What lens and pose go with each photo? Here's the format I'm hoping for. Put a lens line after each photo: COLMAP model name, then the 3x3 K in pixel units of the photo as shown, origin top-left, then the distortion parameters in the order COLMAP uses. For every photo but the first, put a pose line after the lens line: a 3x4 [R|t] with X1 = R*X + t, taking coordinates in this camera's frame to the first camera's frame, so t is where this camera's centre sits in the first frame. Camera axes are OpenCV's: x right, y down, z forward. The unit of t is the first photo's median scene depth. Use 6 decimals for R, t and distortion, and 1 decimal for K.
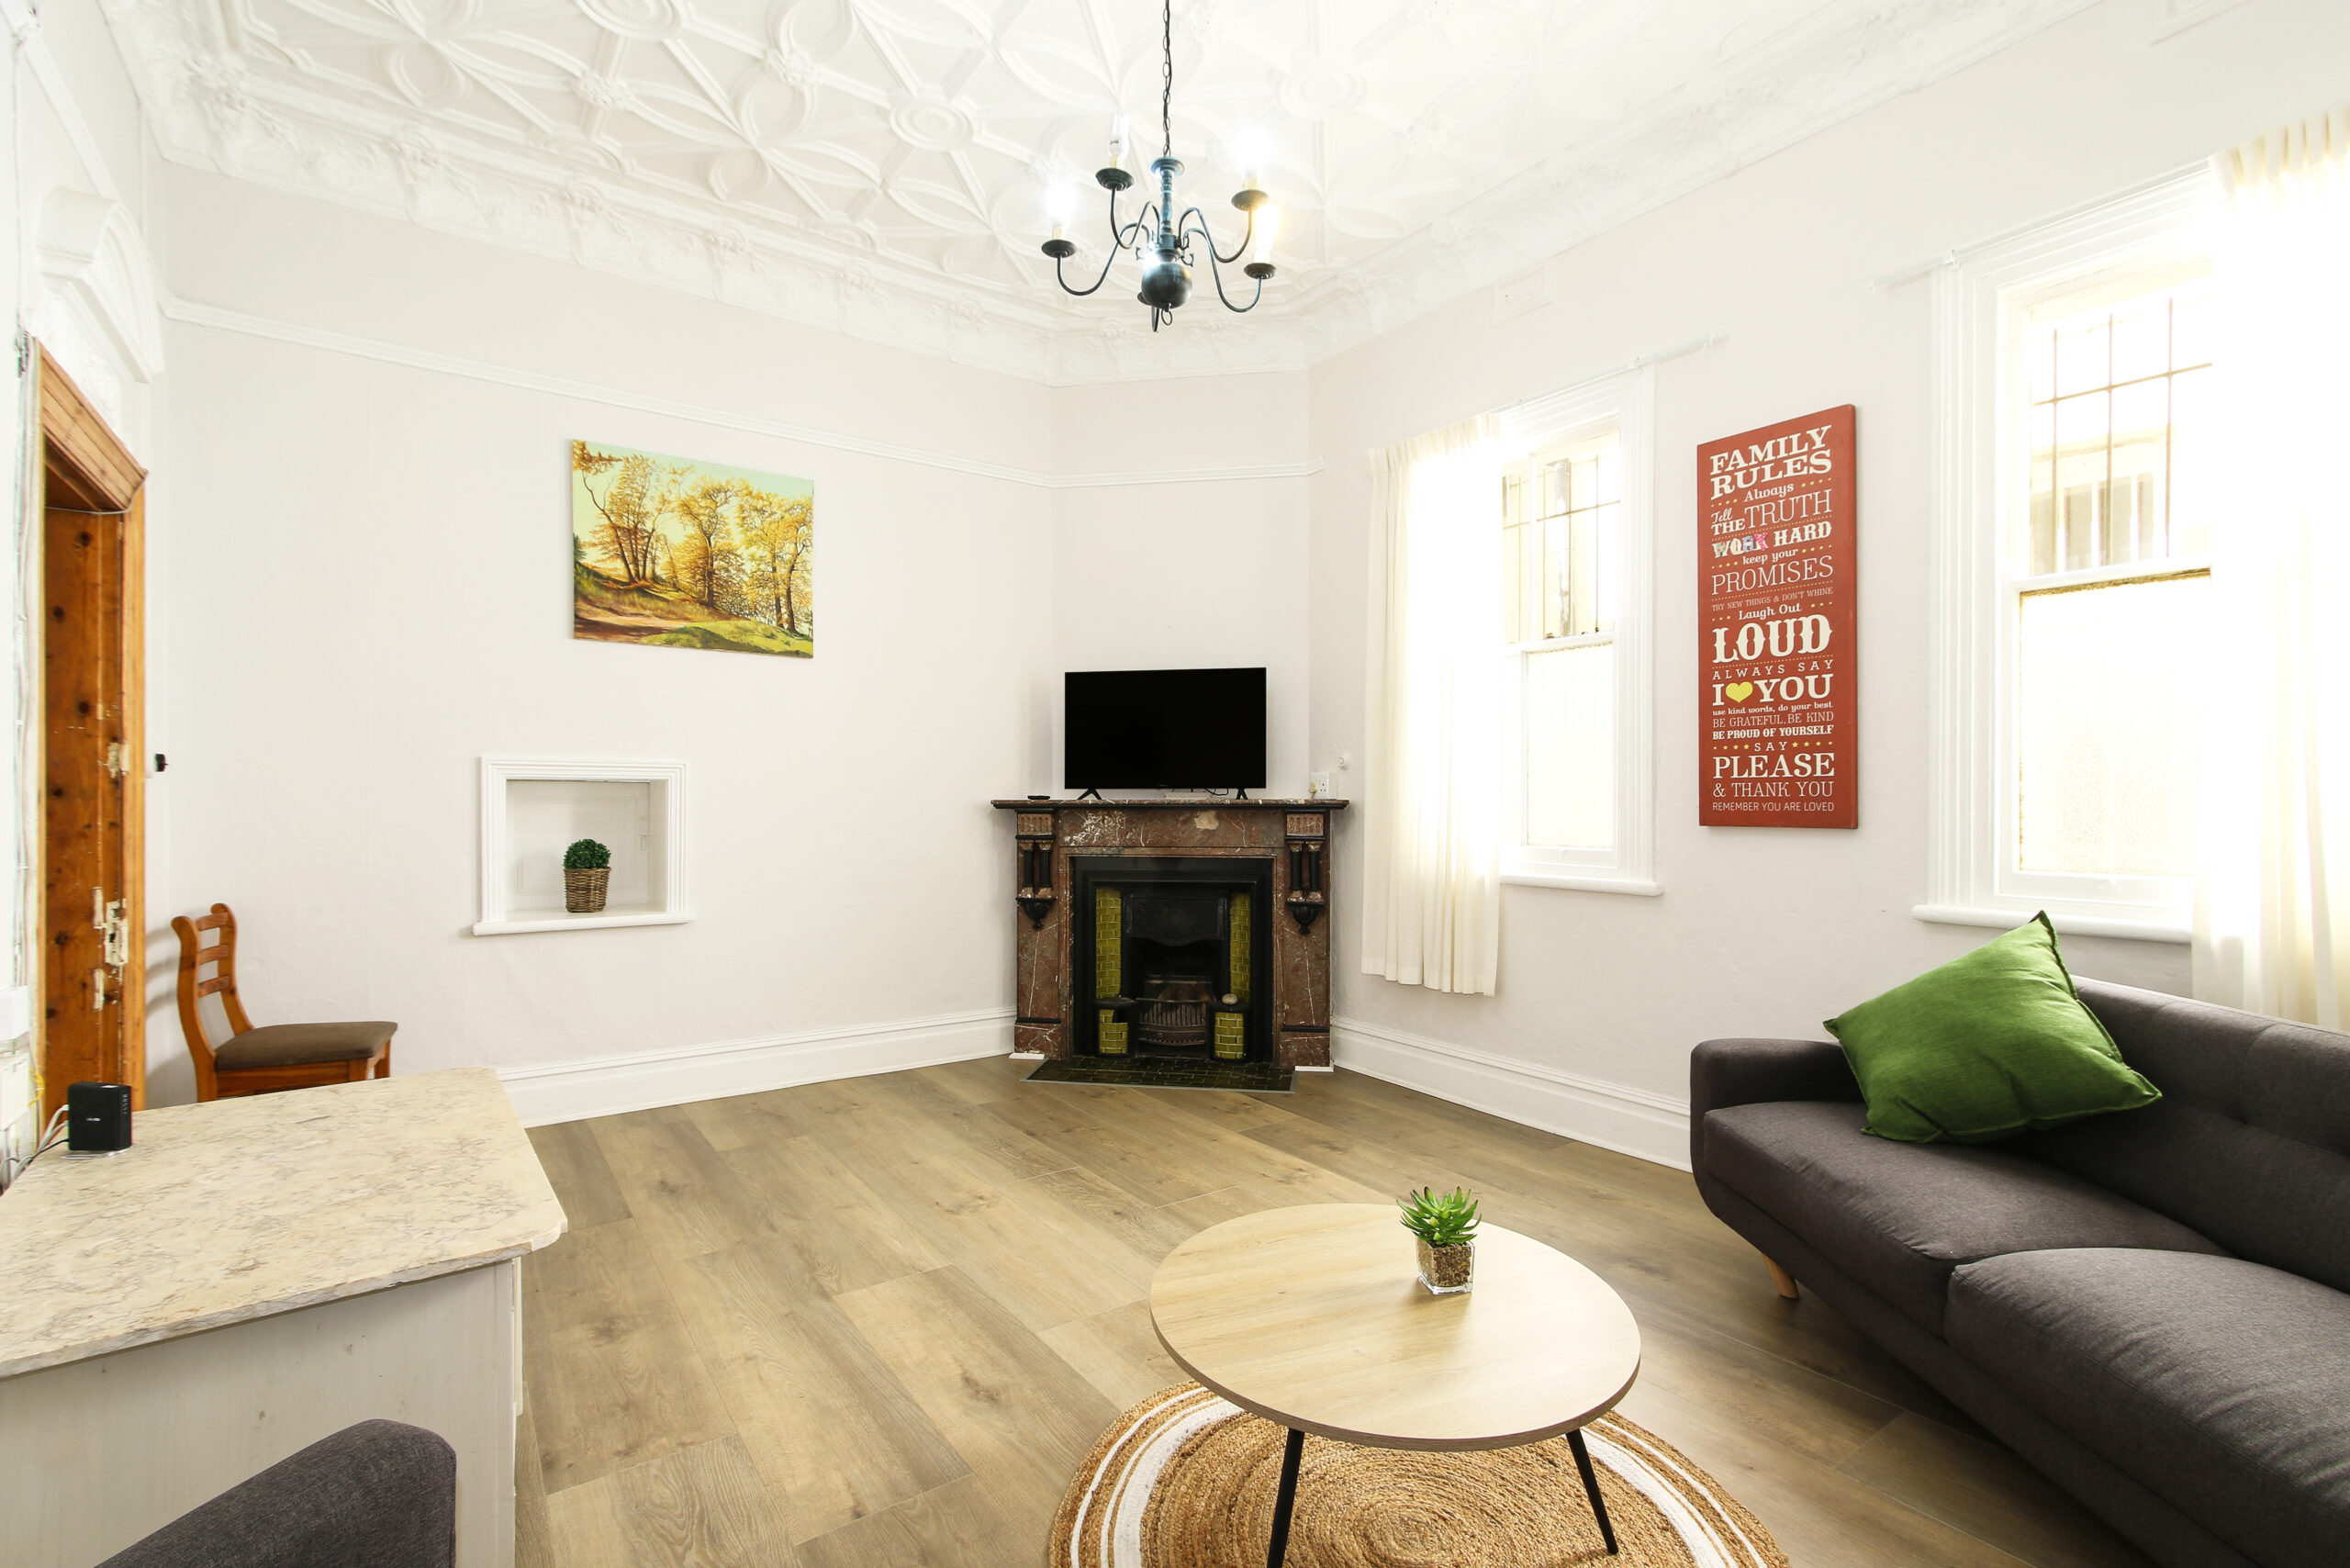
lens RADIAL K [[1070.6, 0, 1165.3], [0, 1070.6, 791.2], [0, 0, 1]] dist [0.000255, 0.000275]
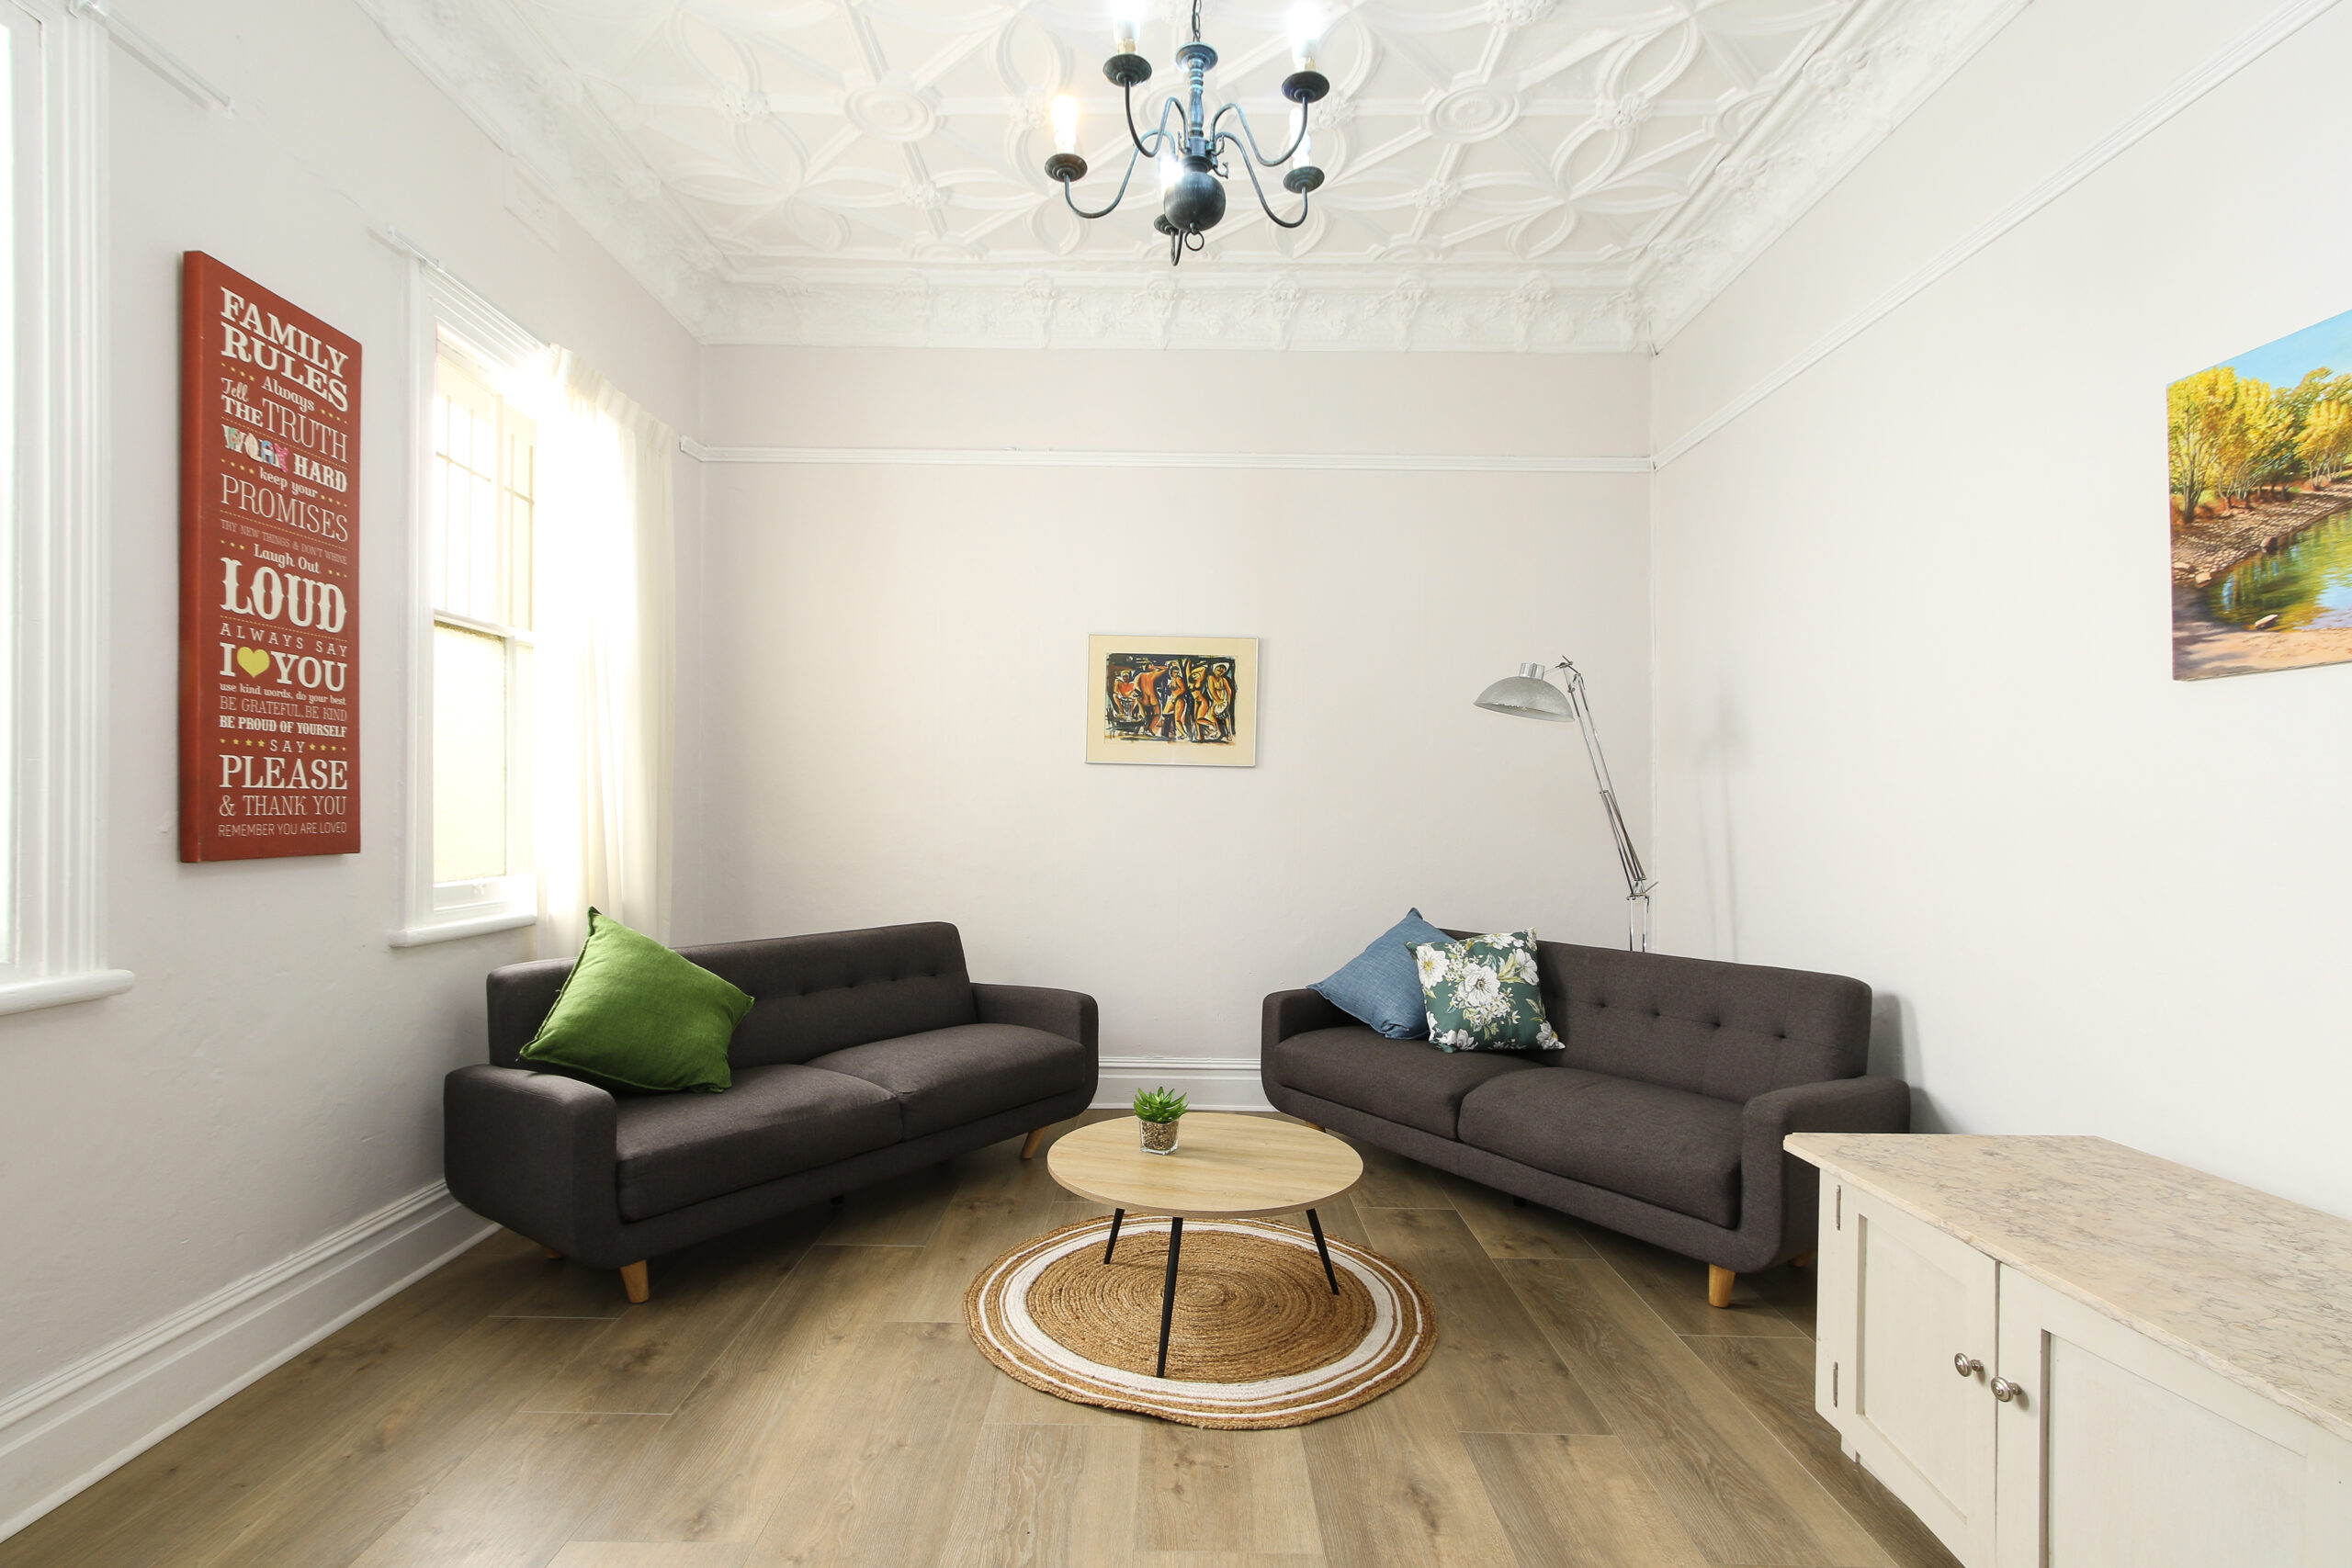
lens RADIAL K [[1079.9, 0, 1166.3], [0, 1079.9, 809.9], [0, 0, 1]] dist [0.000537, 0.000208]
pose [[-0.814197, -0.007865, 0.580536, -0.336055], [-0.012298, 0.999918, -0.003702, -0.003190], [-0.580459, -0.010154, -0.814226, 1.215827]]
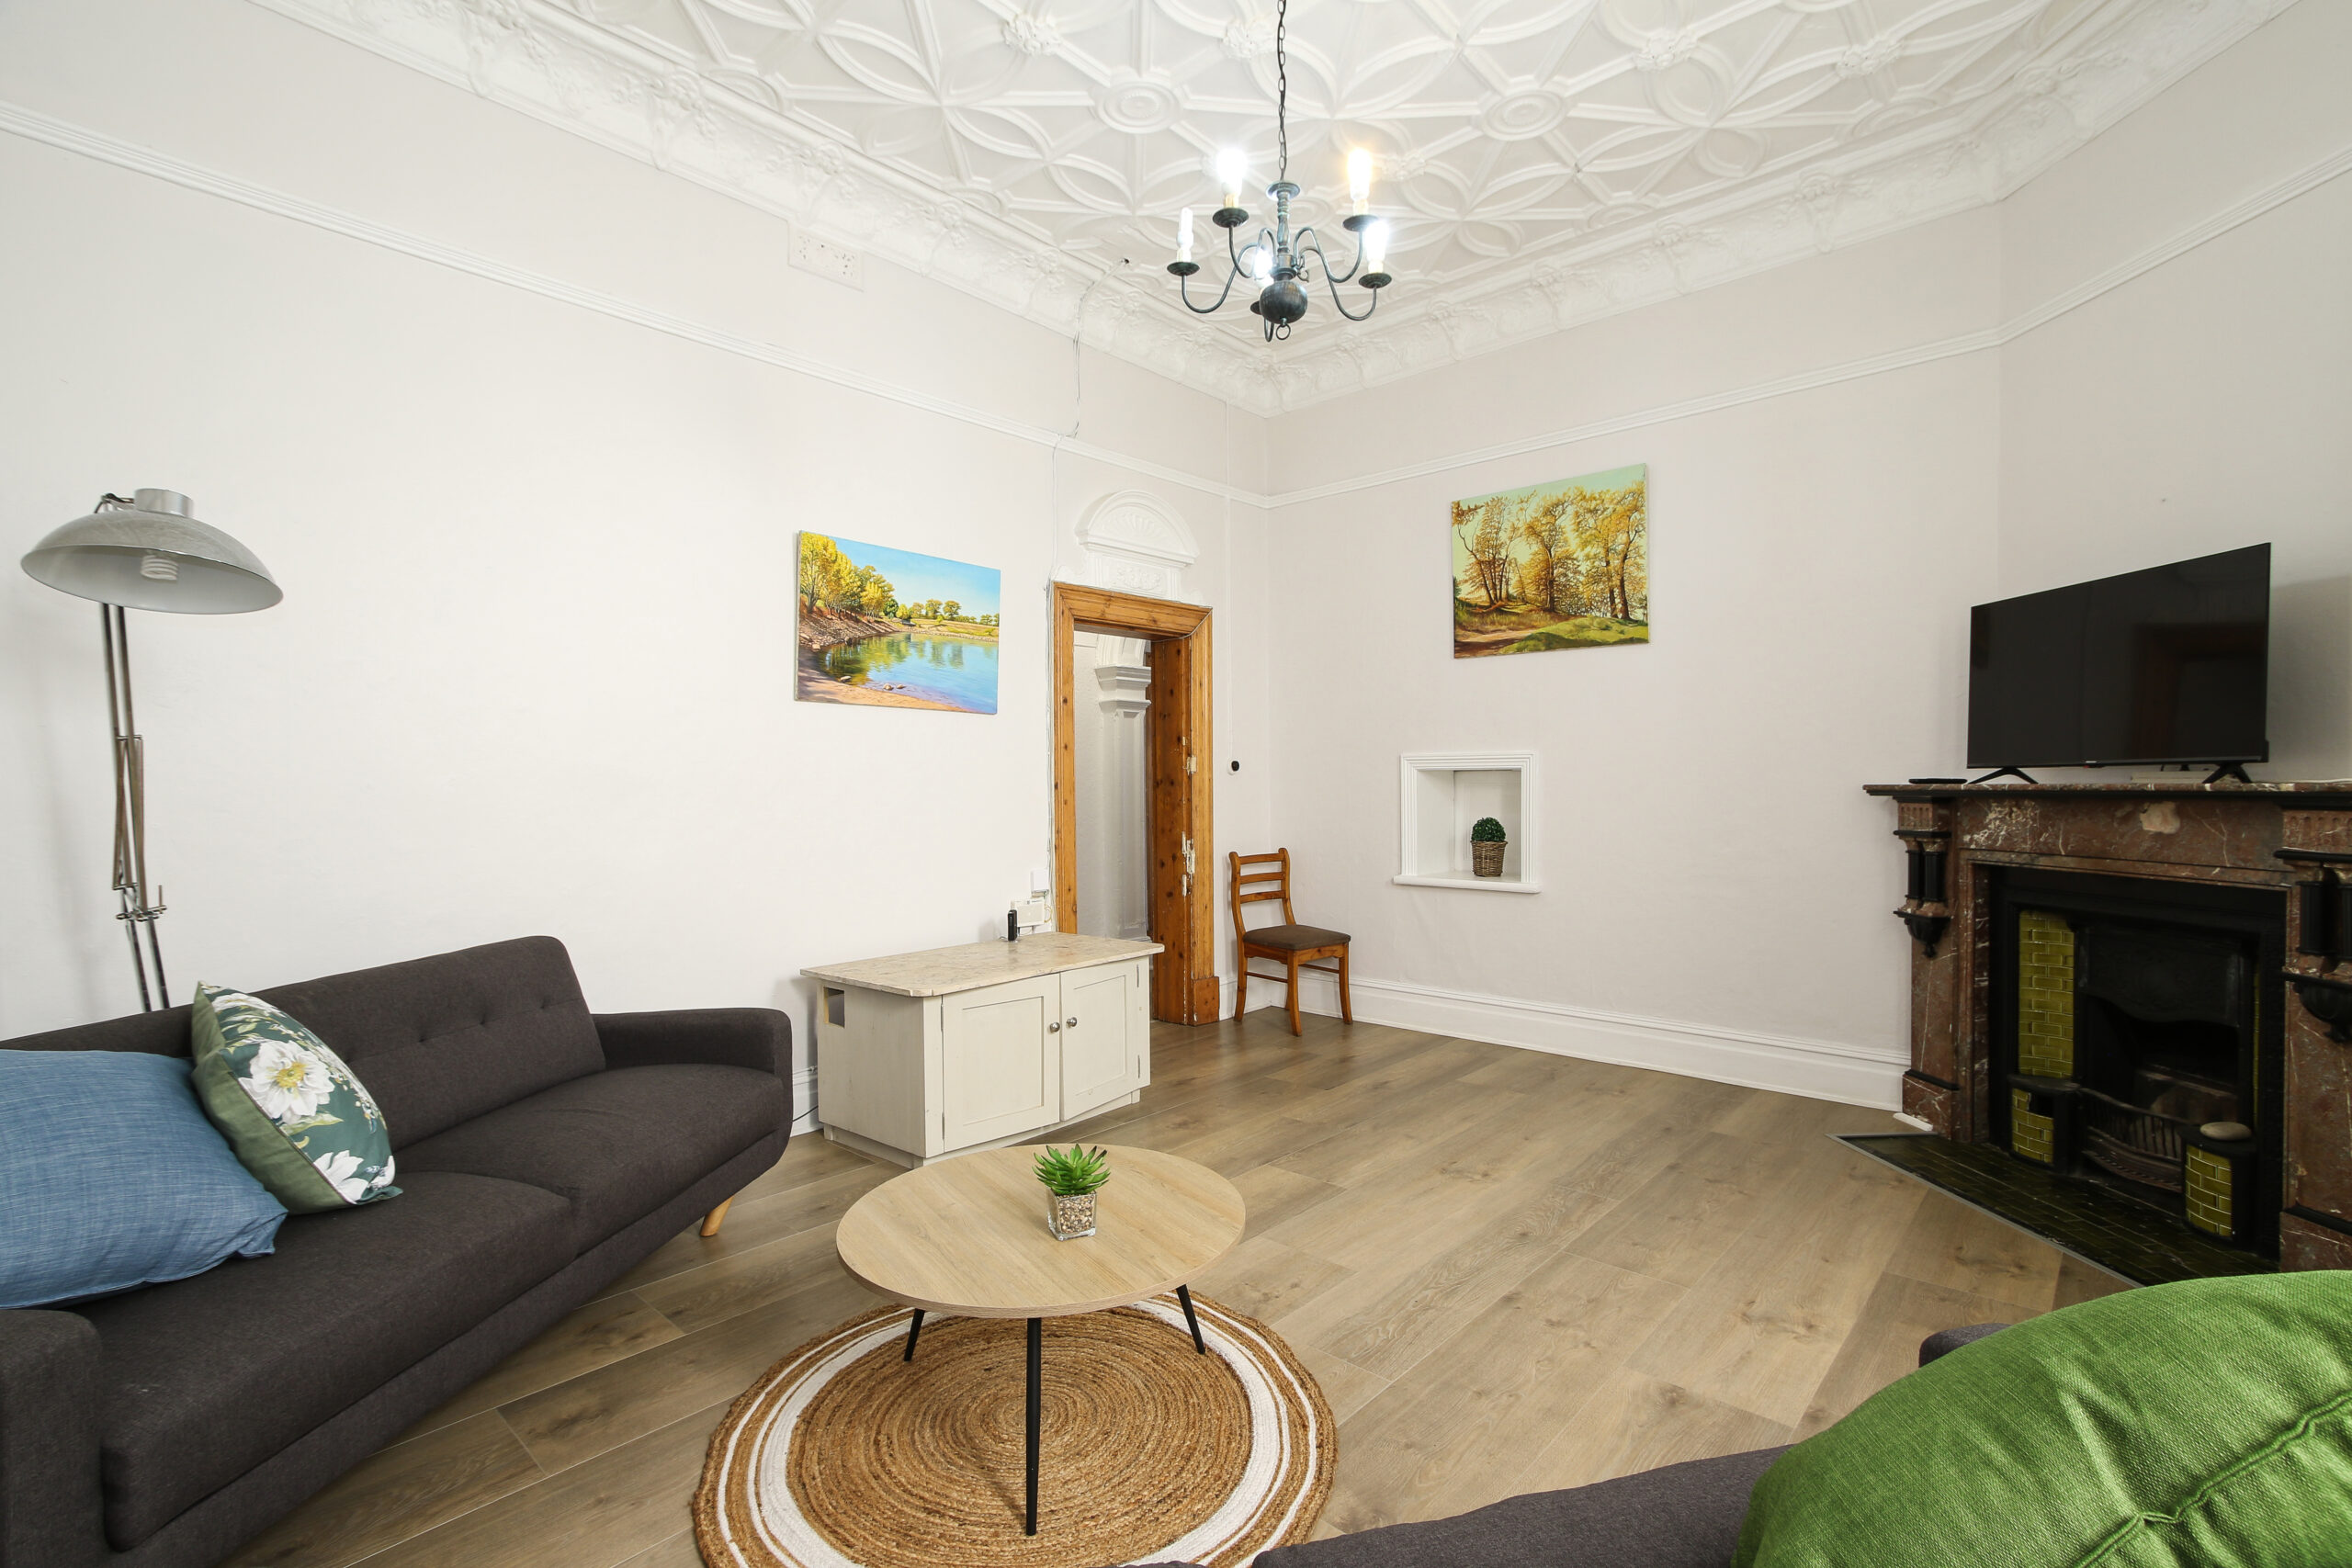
lens RADIAL K [[1071.4, 0, 1166.3], [0, 1071.4, 791.2], [0, 0, 1]] dist [0.000255, 0.000275]
pose [[0.203857, 0.003590, -0.978994, 0.739239], [0.011607, 0.999914, 0.006084, 0.003276], [0.978932, -0.012604, 0.203797, 0.480477]]
